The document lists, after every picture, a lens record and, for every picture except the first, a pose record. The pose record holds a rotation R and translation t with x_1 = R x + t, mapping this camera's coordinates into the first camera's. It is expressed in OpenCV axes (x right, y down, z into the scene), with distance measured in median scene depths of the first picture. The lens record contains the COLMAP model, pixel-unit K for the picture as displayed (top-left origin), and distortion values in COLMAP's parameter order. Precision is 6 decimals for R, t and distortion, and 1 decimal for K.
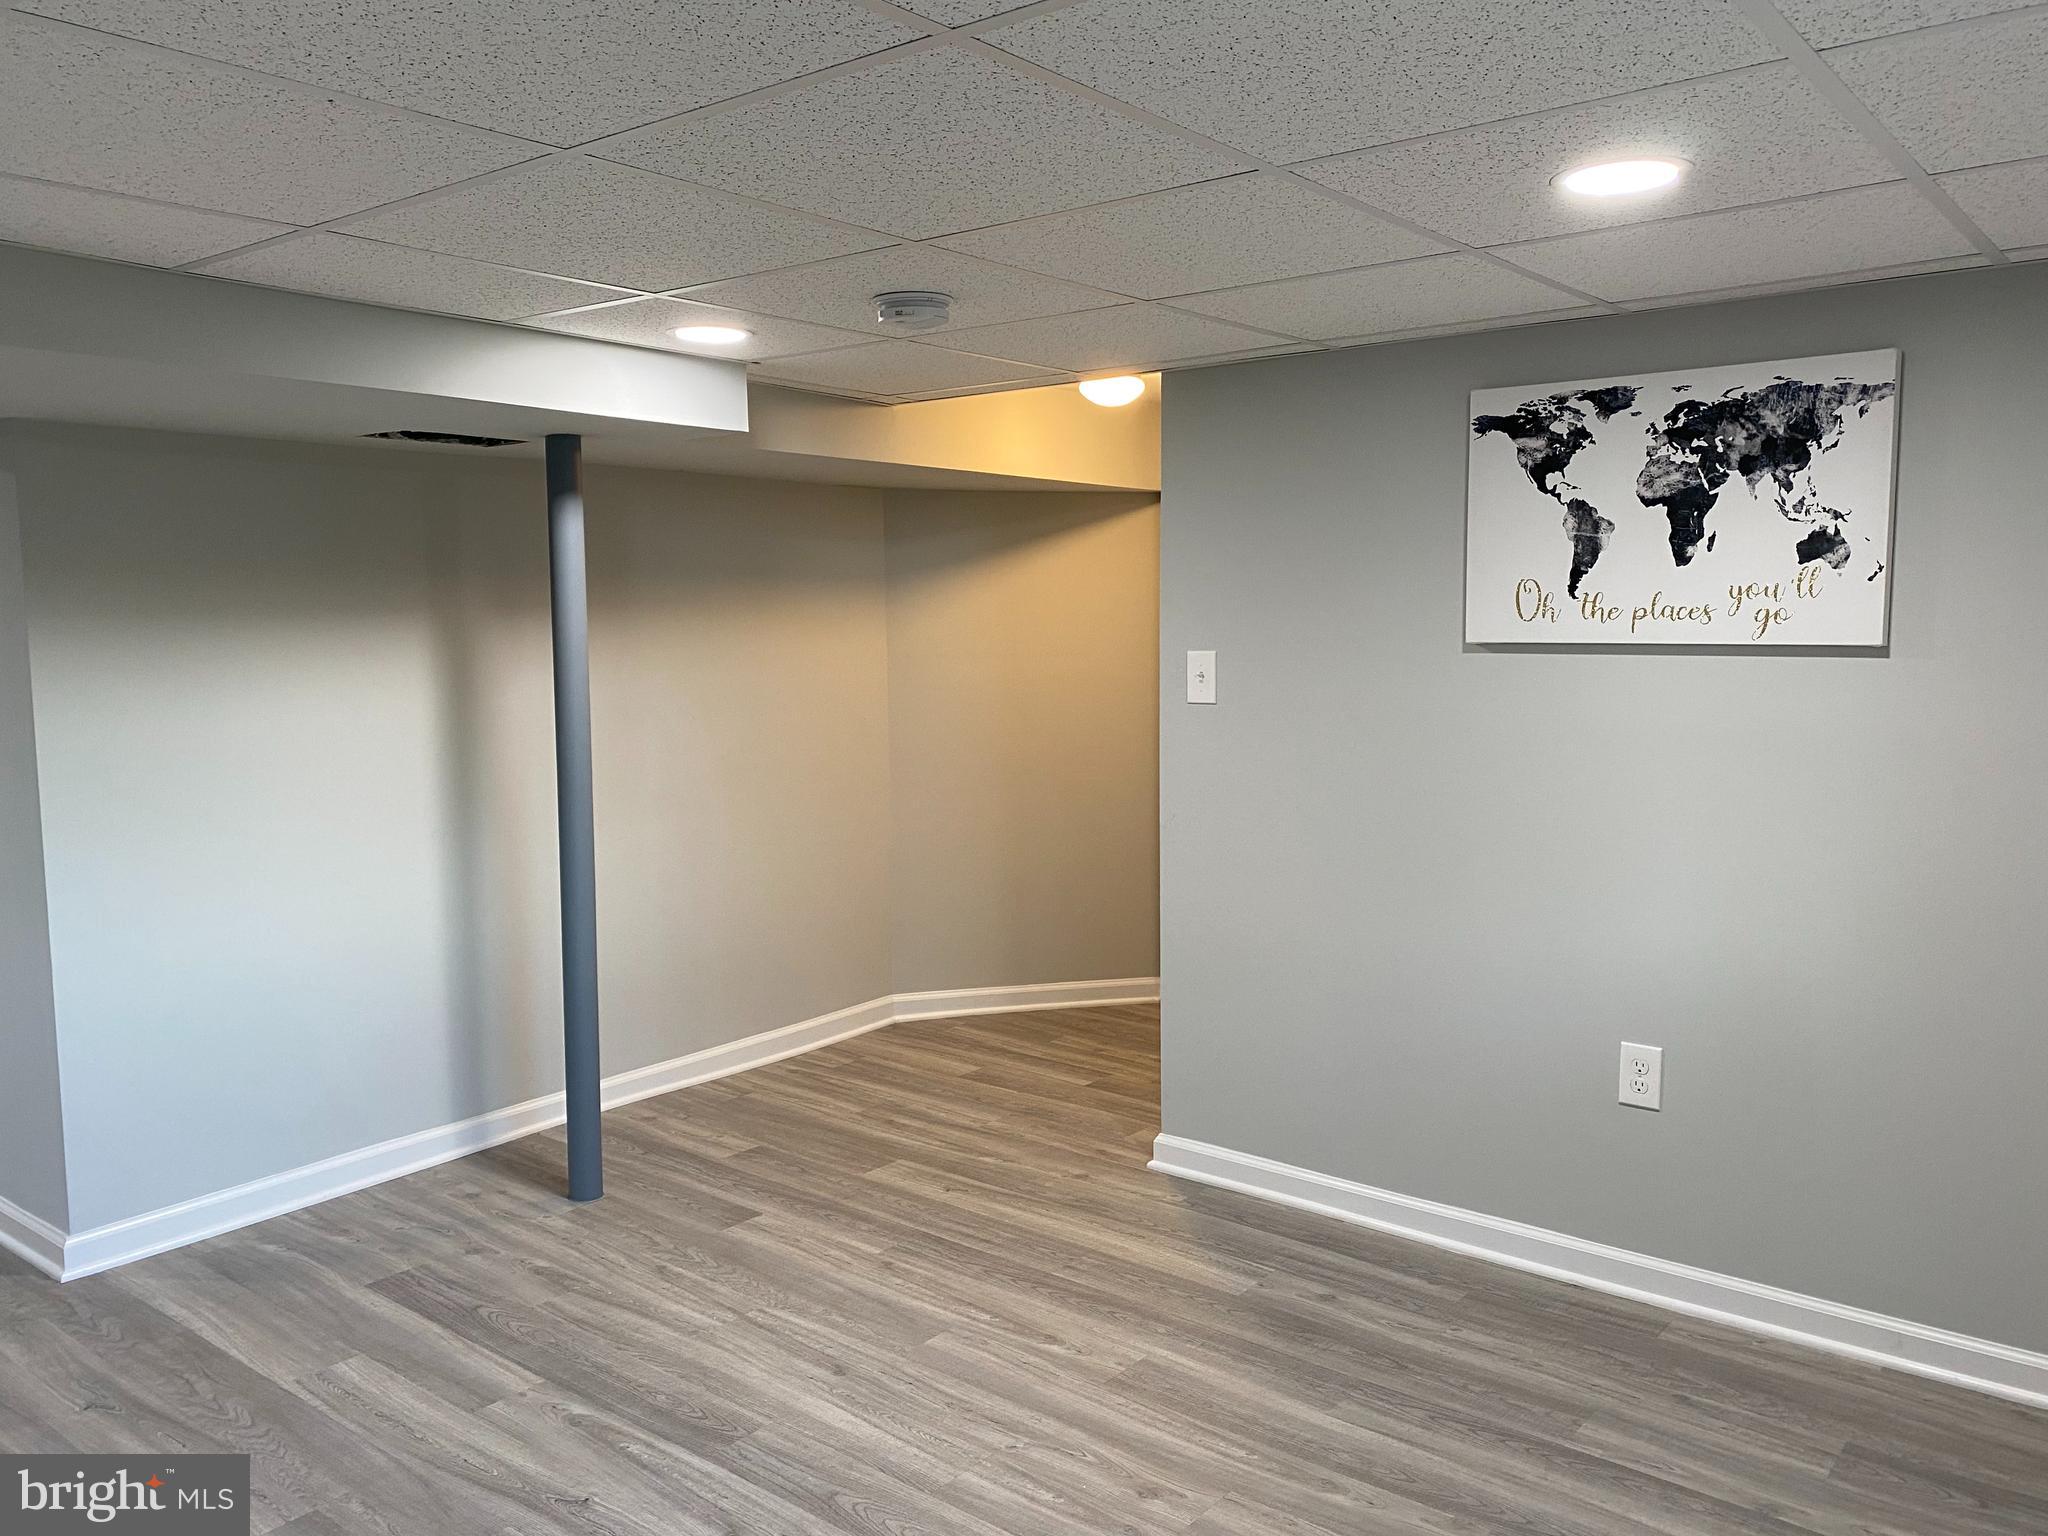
lens RADIAL K [[1570.3, 0, 1032.6], [0, 1570.3, 753.9], [0, 0, 1]] dist [0.054101, -0.062016]
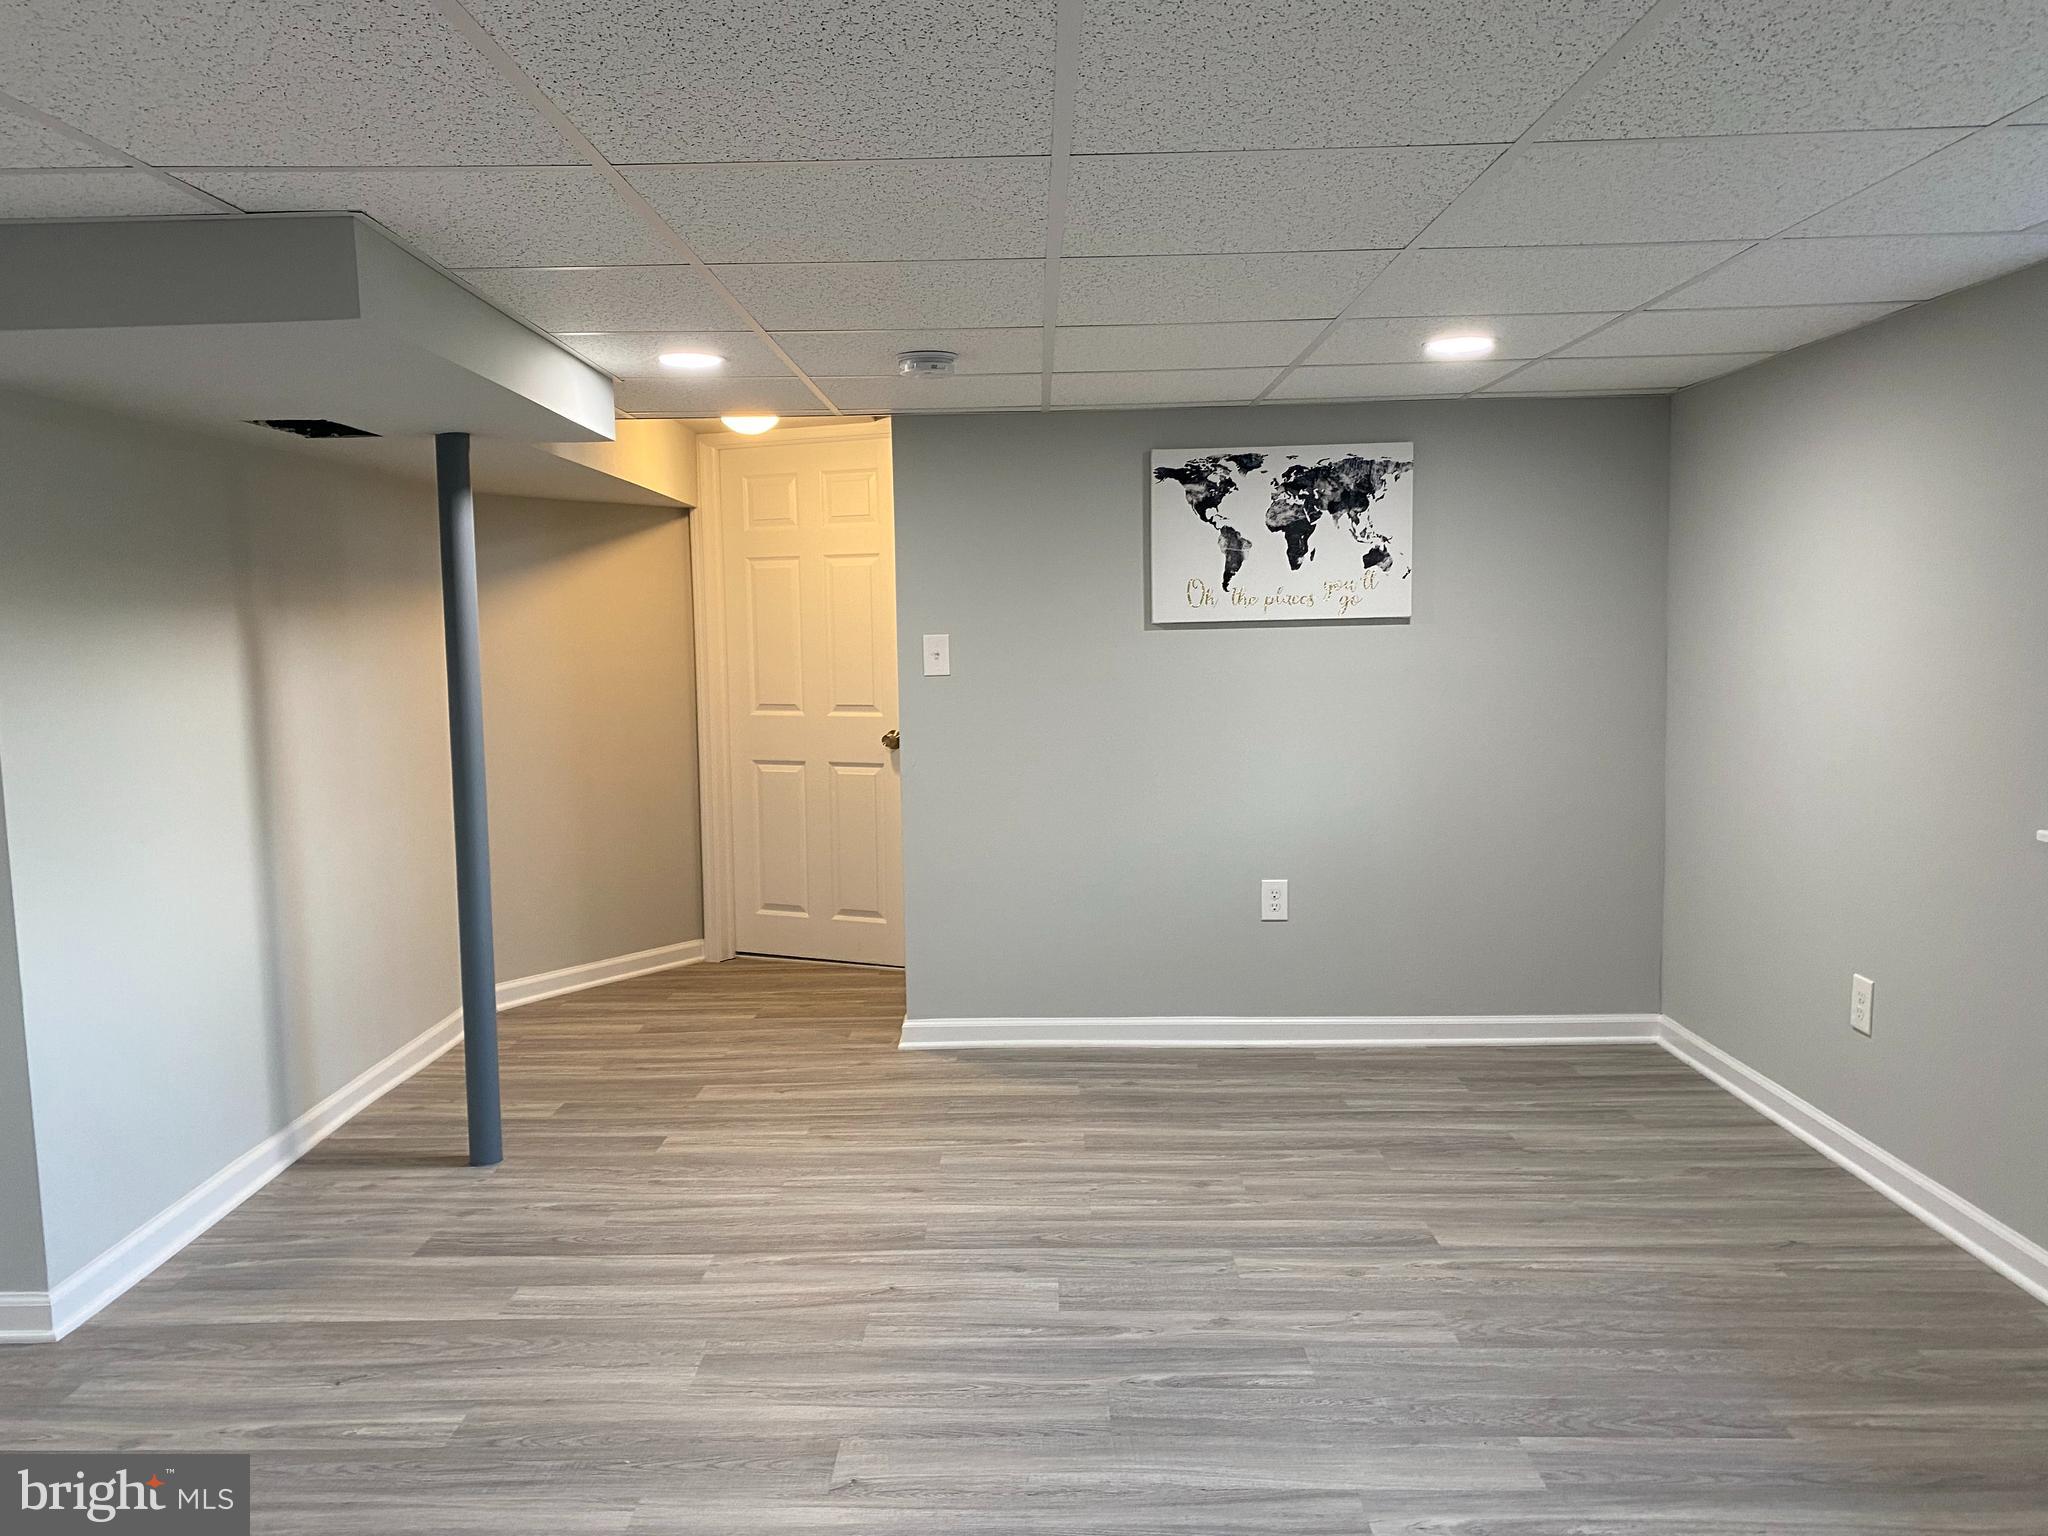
lens RADIAL K [[1490.9, 0, 1024.0], [0, 1490.9, 768.0], [0, 0, 1]] dist [0.117618, -0.159563]
pose [[0.794642, -0.062734, 0.603829, -0.717682], [0.071736, 0.997381, 0.009216, 0.045231], [-0.602825, 0.035993, 0.797061, -0.024042]]
